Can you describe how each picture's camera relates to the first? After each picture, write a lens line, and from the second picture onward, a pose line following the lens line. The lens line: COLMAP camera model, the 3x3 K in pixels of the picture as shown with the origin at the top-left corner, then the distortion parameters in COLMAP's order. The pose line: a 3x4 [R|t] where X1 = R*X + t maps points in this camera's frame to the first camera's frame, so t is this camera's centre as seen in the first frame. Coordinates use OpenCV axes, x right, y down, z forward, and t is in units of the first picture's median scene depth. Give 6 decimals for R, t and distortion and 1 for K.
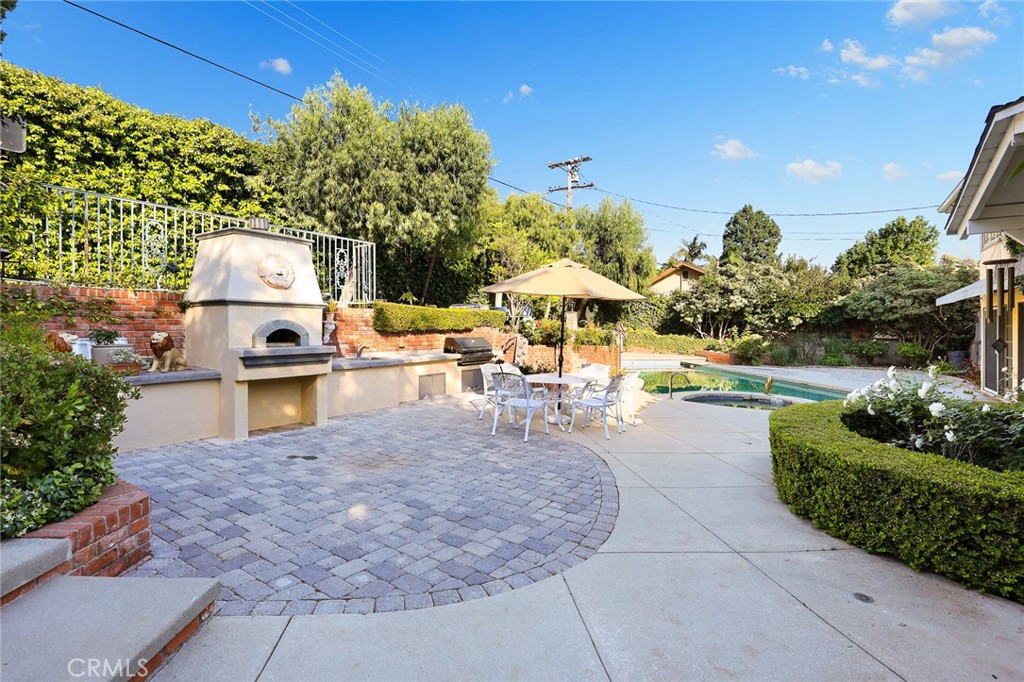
lens RADIAL K [[492.1, 0, 510.5], [0, 492.1, 326.9], [0, 0, 1]] dist [-0.001368, -0.000731]
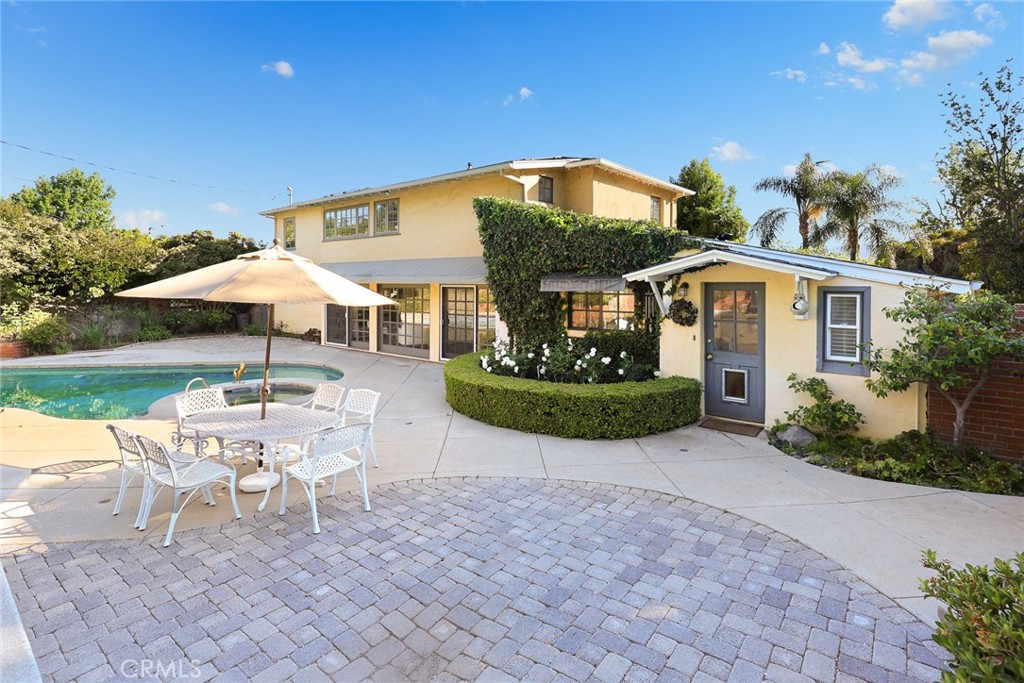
lens RADIAL K [[492.1, 0, 510.5], [0, 492.1, 327.4], [0, 0, 1]] dist [-0.001368, -0.000731]
pose [[0.033342, -0.109935, 0.993379, -0.230508], [0.004849, 0.993938, 0.109834, -0.040781], [-0.999432, 0.001154, 0.033673, 0.265708]]
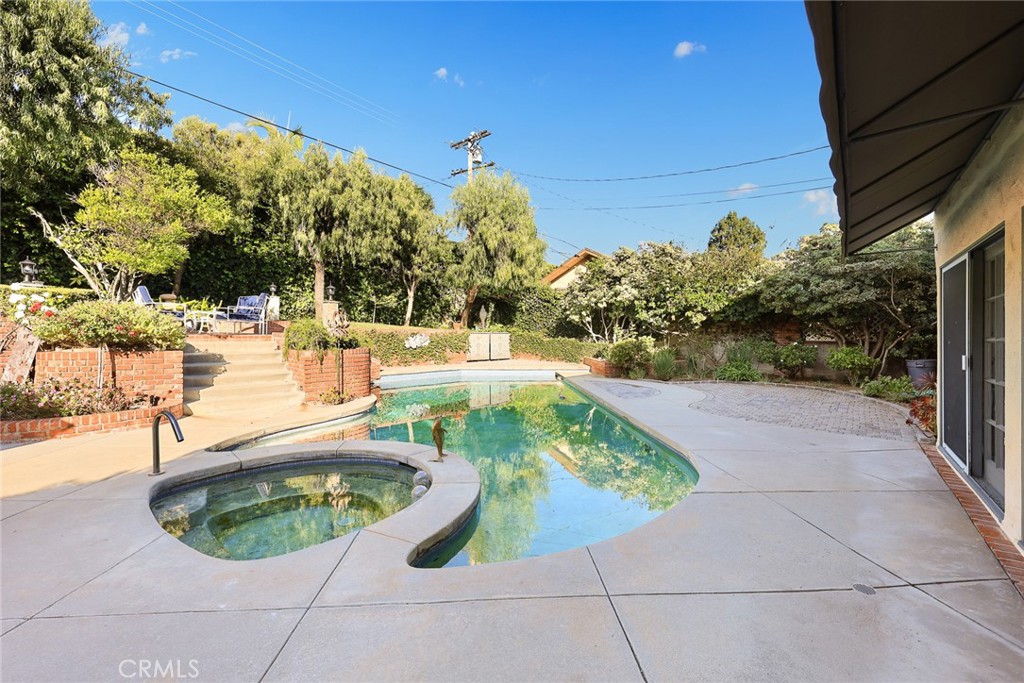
lens RADIAL K [[440.2, 0, 516.0], [0, 440.2, 335.2], [0, 0, 1]] dist [0.000002, 0.000002]
pose [[0.998752, -0.000114, -0.049944, 0.339300], [0.000075, 1.000000, -0.000779, 0.014477], [0.049944, 0.000775, 0.998752, 0.329332]]
